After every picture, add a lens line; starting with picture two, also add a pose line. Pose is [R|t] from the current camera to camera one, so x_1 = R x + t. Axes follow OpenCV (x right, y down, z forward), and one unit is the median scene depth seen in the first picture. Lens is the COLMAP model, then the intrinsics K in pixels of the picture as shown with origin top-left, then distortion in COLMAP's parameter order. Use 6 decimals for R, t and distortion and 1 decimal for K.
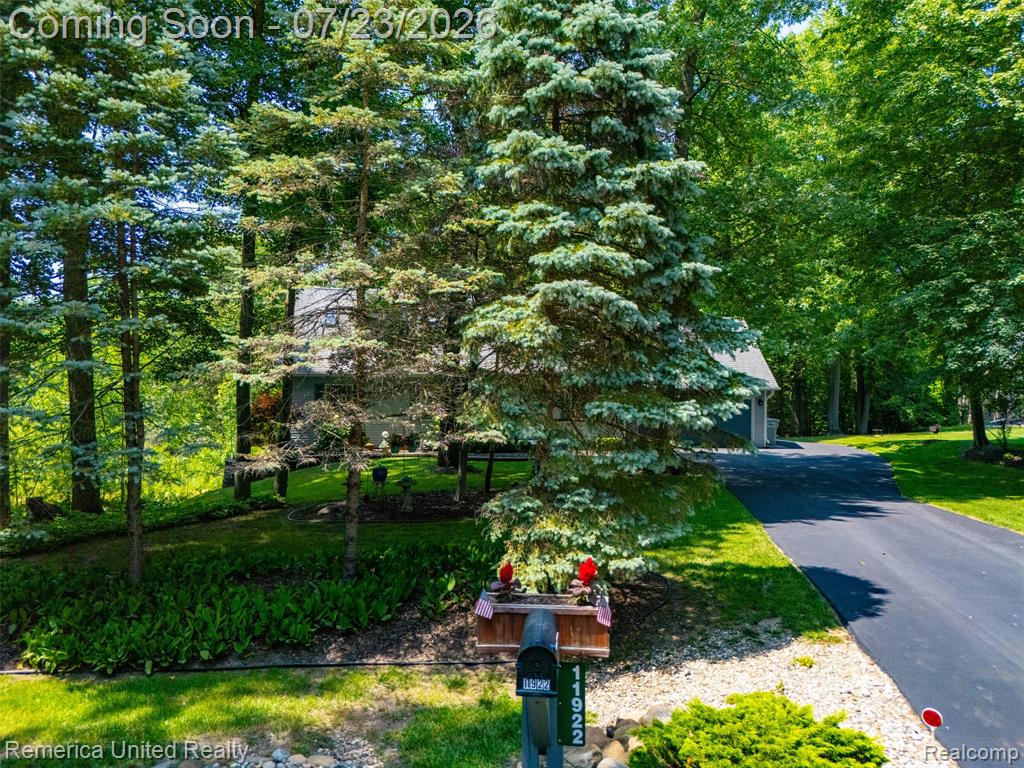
lens RADIAL K [[789.7, 0, 512.0], [0, 789.7, 384.0], [0, 0, 1]] dist [0.069218, -0.075204]
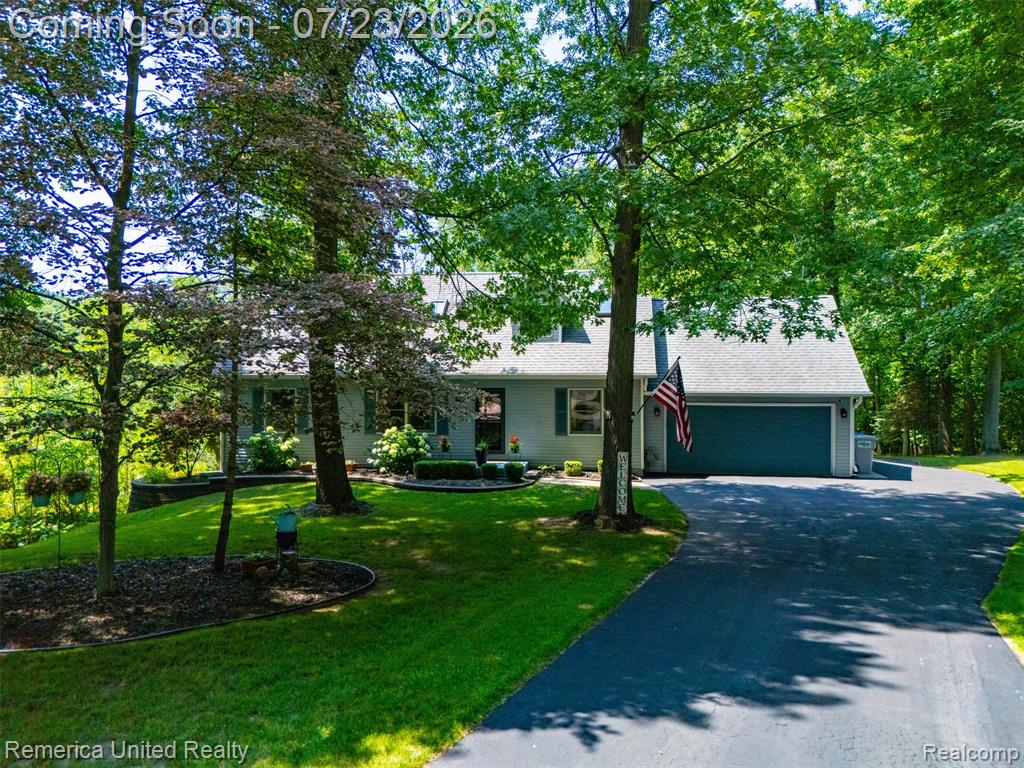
lens RADIAL K [[789.7, 0, 512.0], [0, 789.7, 384.0], [0, 0, 1]] dist [0.069218, -0.075204]
pose [[0.978114, 0.001613, -0.208062, 0.778464], [-0.001891, 0.999998, -0.001133, -0.007162], [0.208059, 0.001502, 0.978115, 1.107437]]
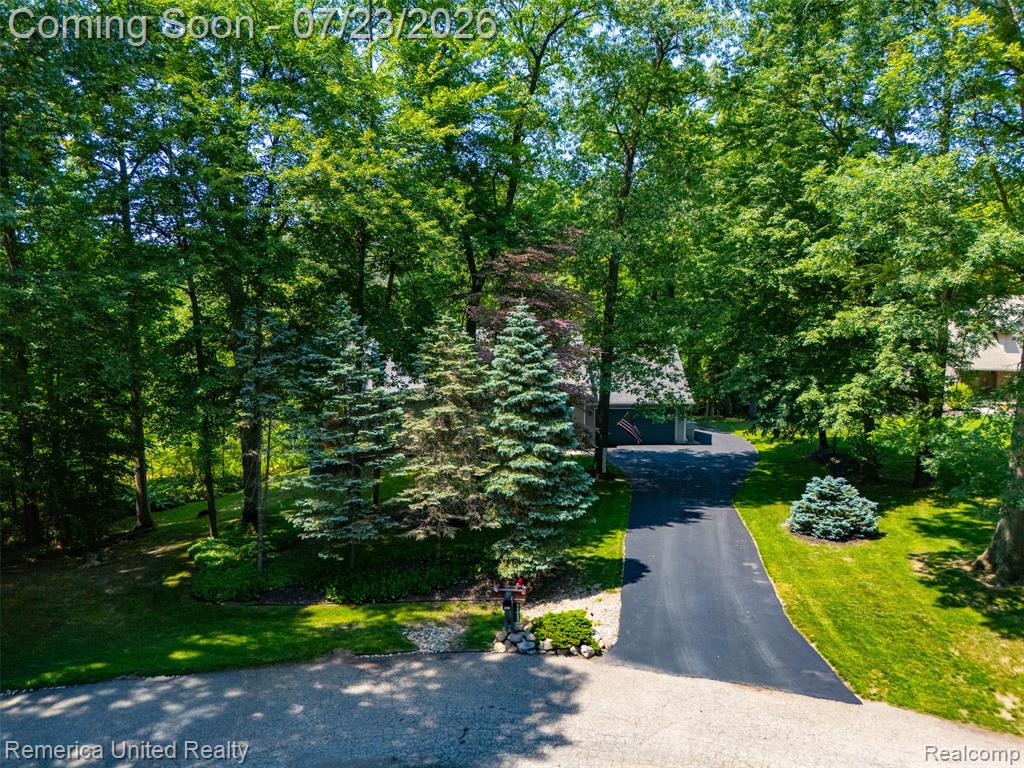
lens RADIAL K [[789.7, 0, 512.0], [0, 789.7, 384.0], [0, 0, 1]] dist [0.069218, -0.075204]
pose [[0.999989, -0.000730, 0.004576, 0.019902], [0.000327, 0.996175, 0.087375, -0.674237], [-0.004622, -0.087372, 0.996165, -1.776509]]
